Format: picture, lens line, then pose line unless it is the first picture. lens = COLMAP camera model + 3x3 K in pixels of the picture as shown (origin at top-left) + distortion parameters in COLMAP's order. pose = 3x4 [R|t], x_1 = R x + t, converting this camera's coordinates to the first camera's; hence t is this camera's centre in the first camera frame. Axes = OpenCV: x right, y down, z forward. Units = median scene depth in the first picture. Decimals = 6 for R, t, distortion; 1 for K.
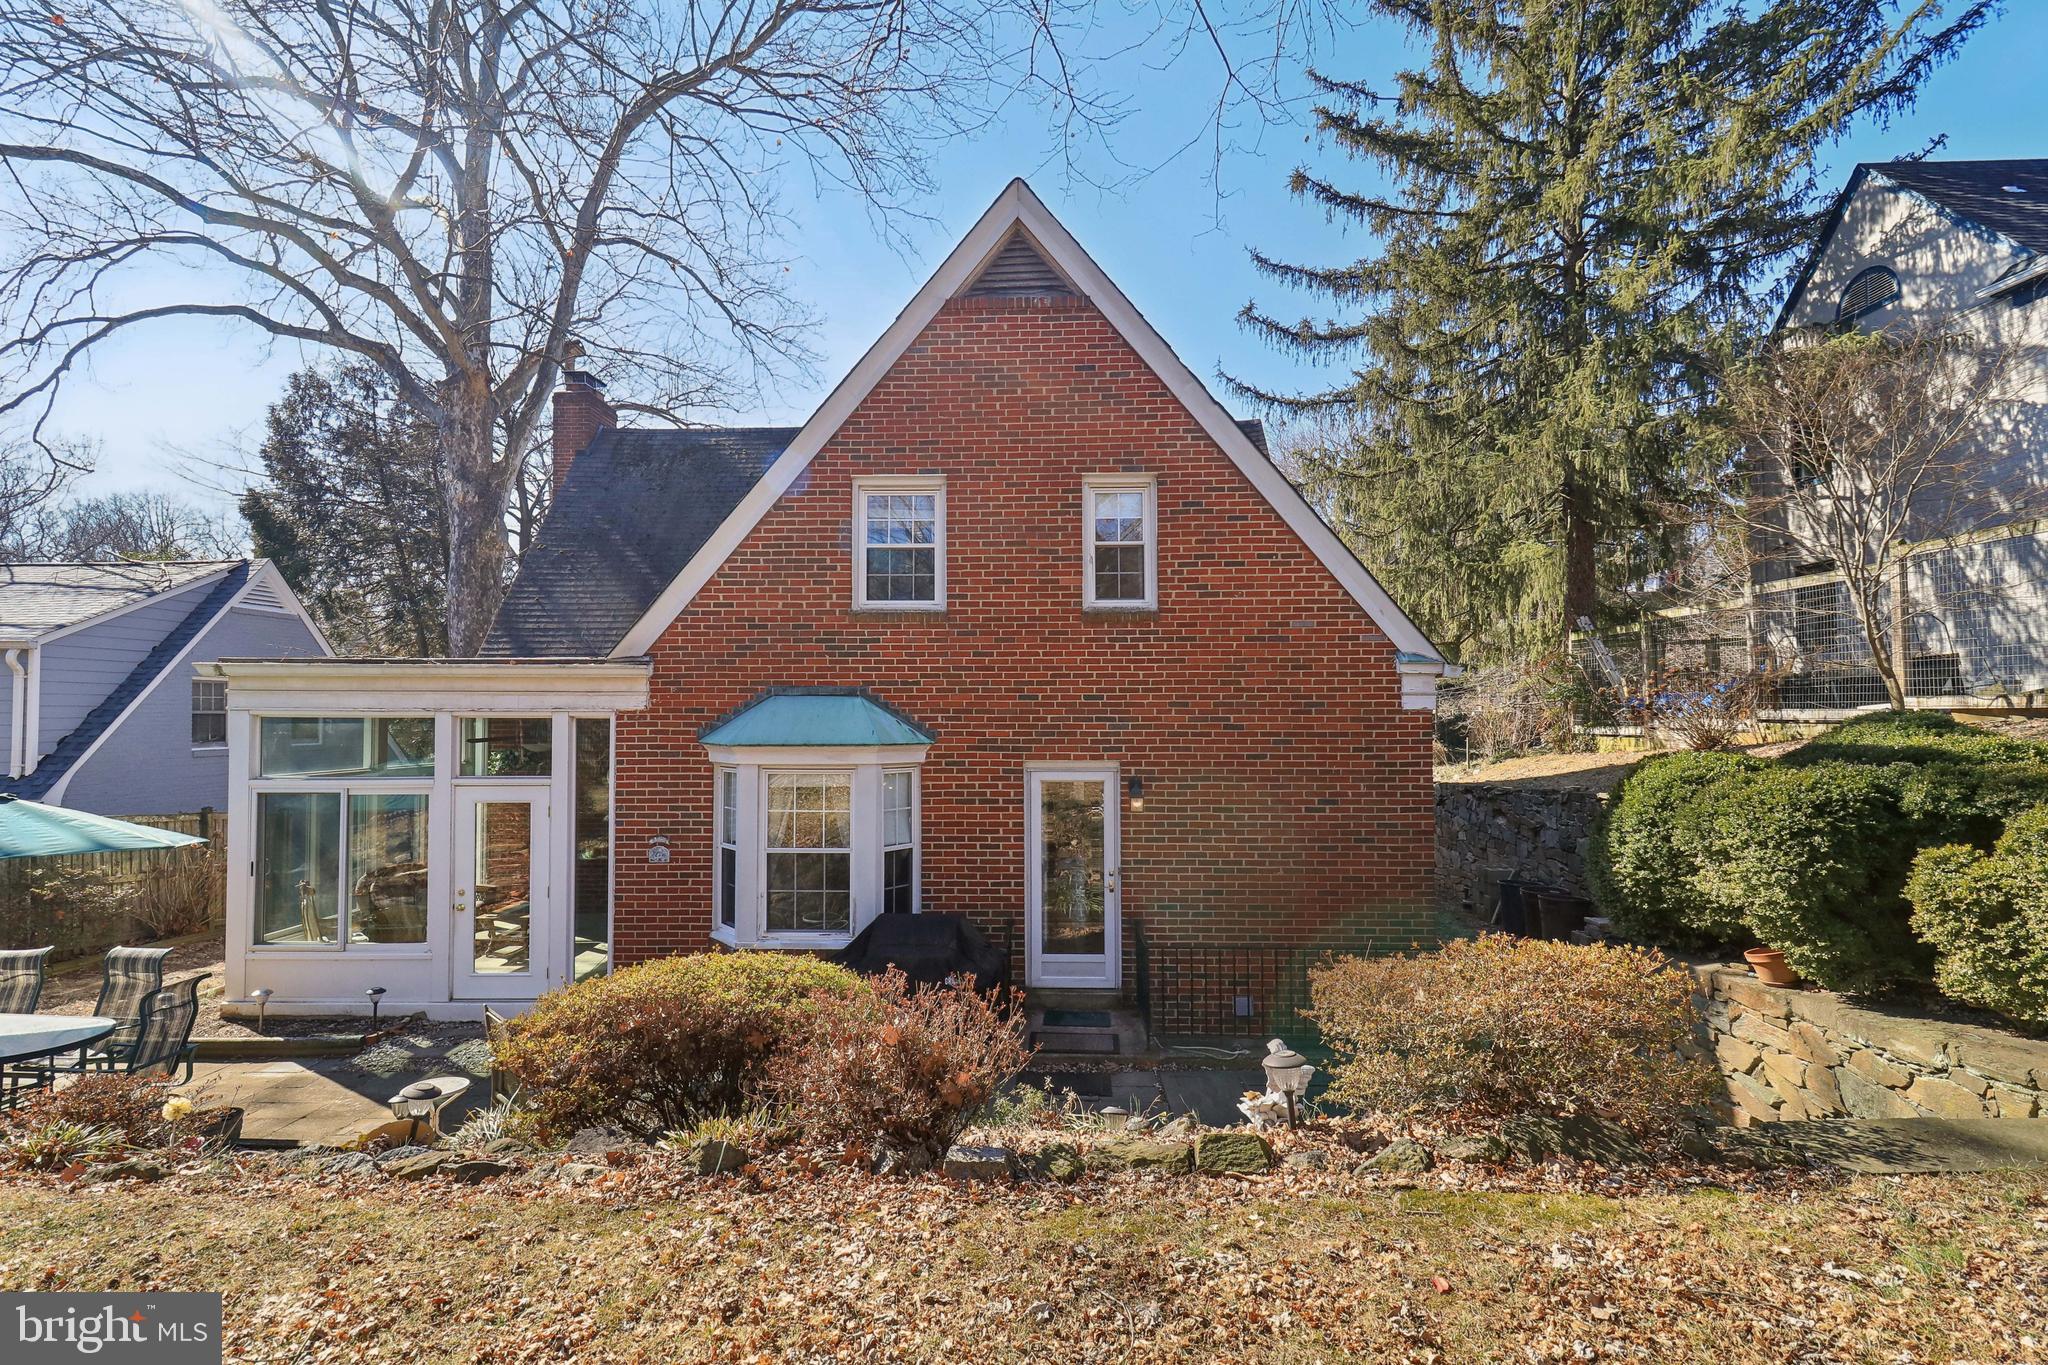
lens RADIAL K [[960.4, 0, 1010.7], [0, 960.4, 689.3], [0, 0, 1]] dist [-0.002378, -0.008612]
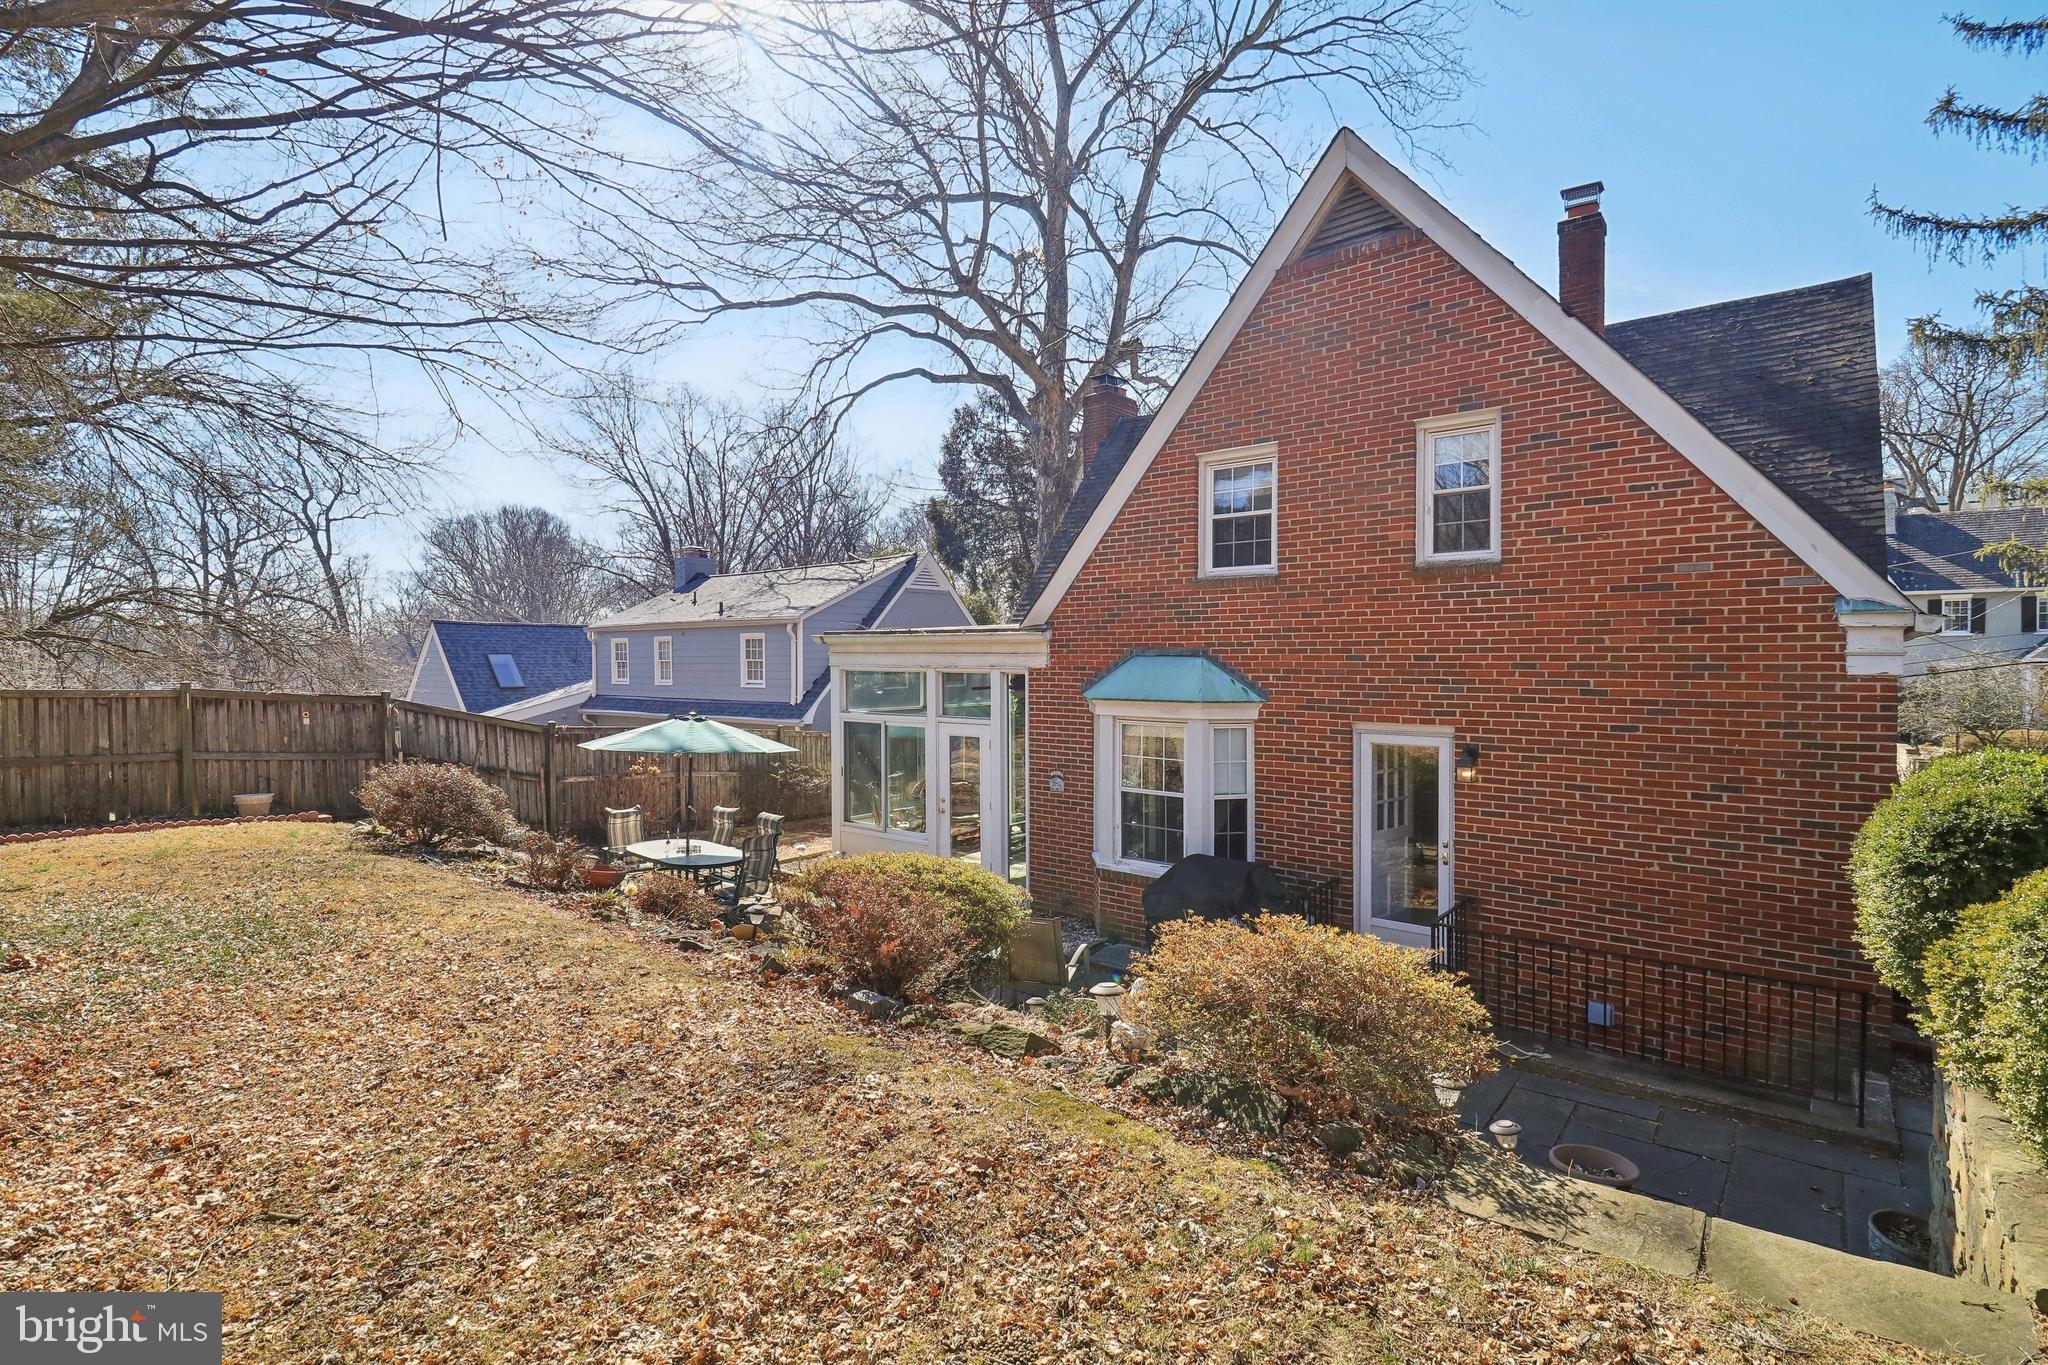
lens RADIAL K [[960.4, 0, 1004.1], [0, 960.4, 667.7], [0, 0, 1]] dist [-0.002378, -0.008612]
pose [[0.768735, 0.007790, -0.639520, 0.366276], [0.012929, 0.999532, 0.027716, -0.013125], [0.639437, -0.029575, 0.768275, 0.009799]]
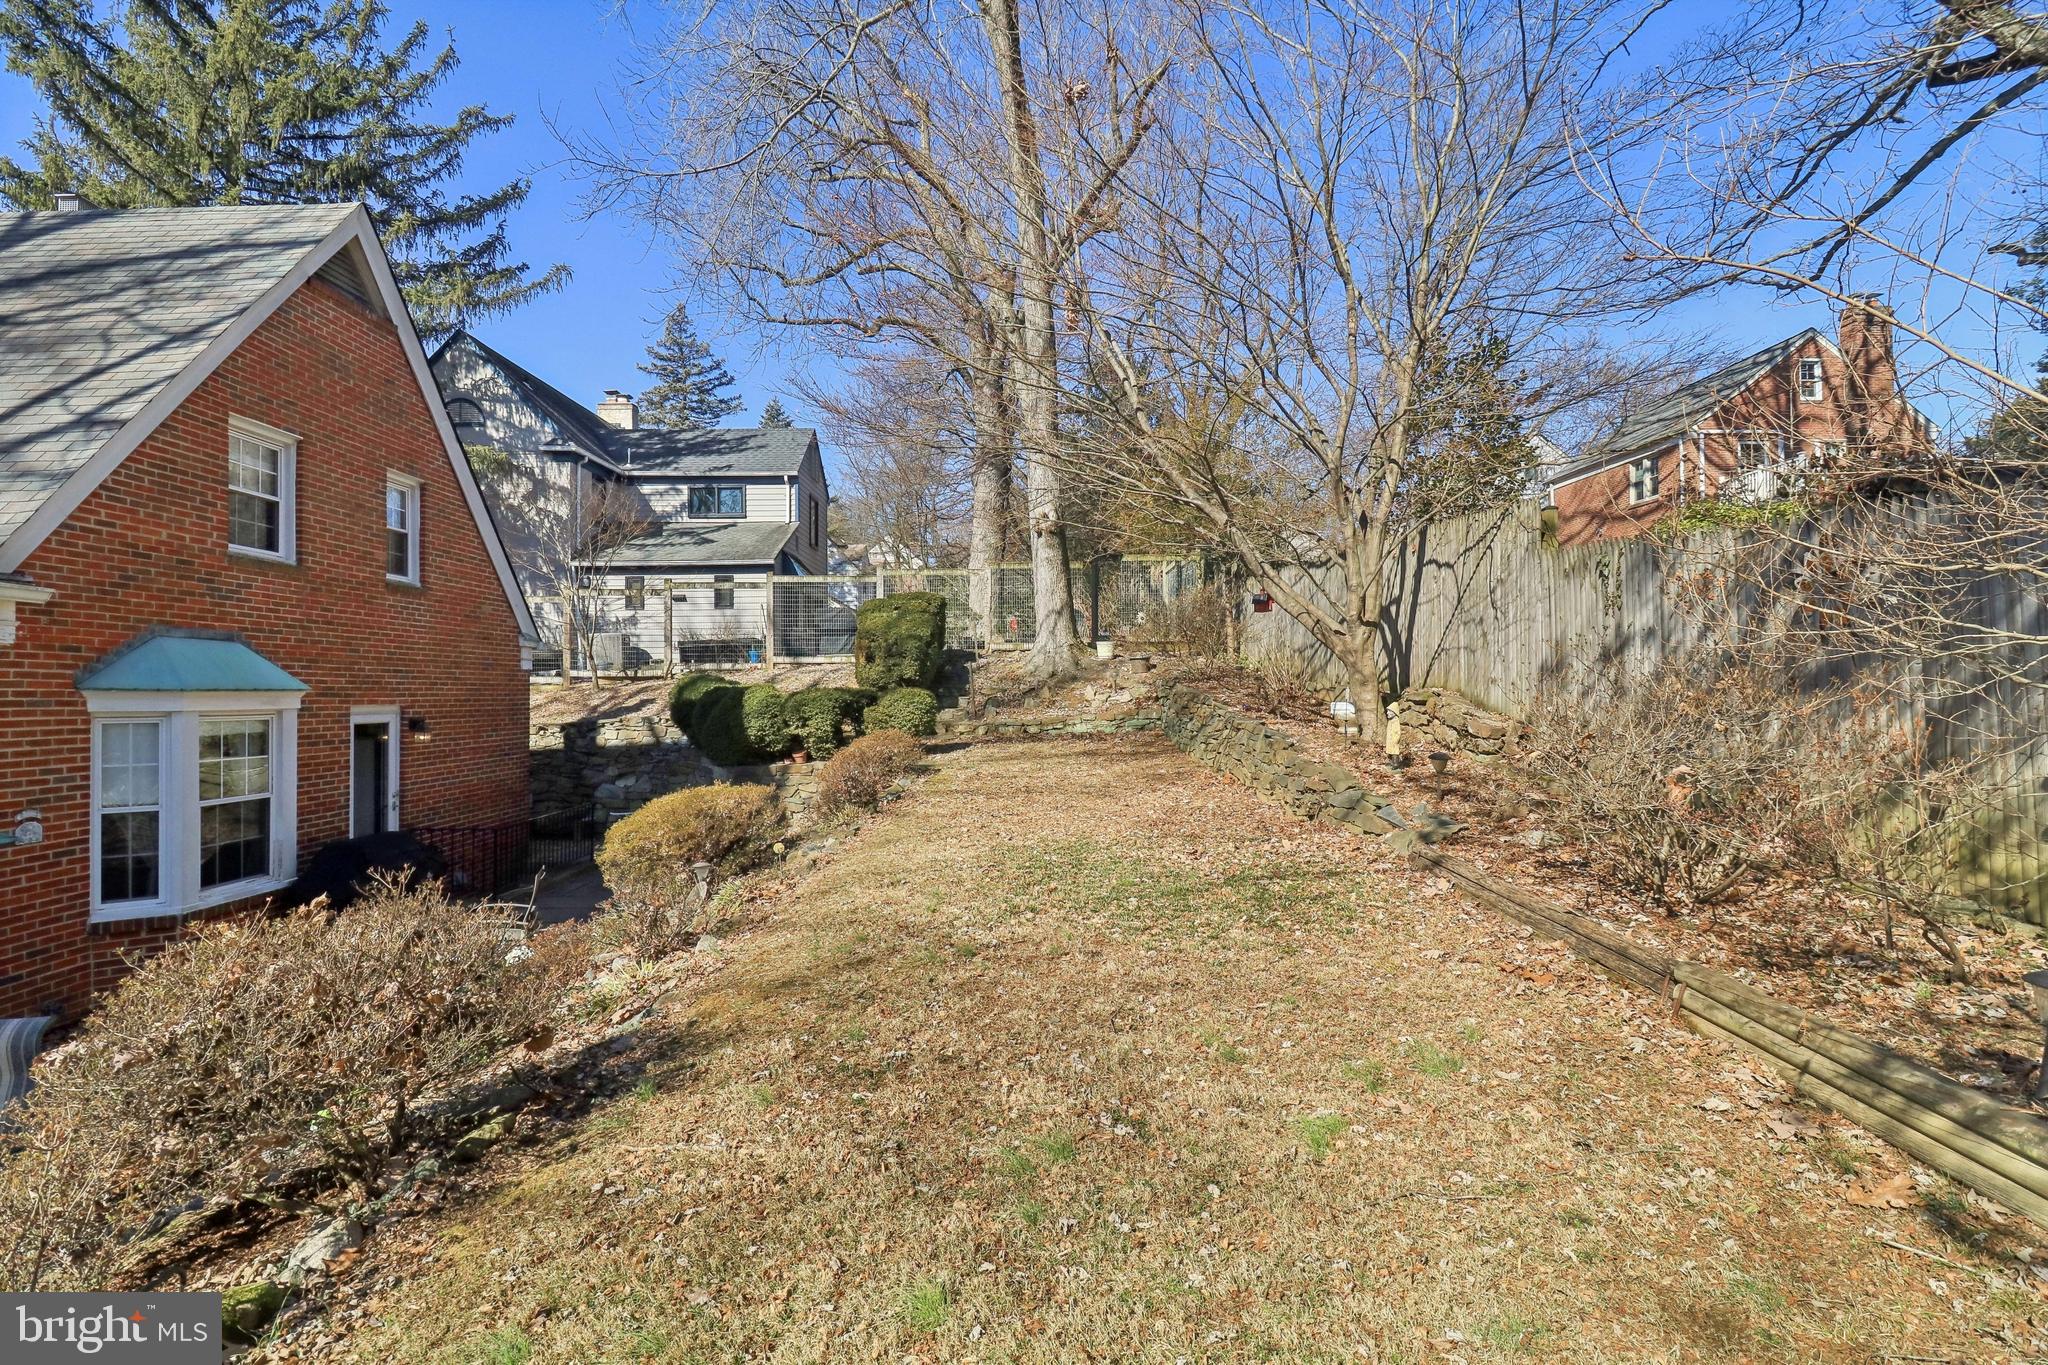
lens RADIAL K [[960.4, 0, 1013.5], [0, 960.4, 683.7], [0, 0, 1]] dist [-0.002378, -0.008612]
pose [[-0.057285, 0.011976, 0.998286, -1.171252], [-0.027183, 0.999539, -0.013551, 0.041866], [-0.997988, -0.027913, -0.056933, 0.266334]]
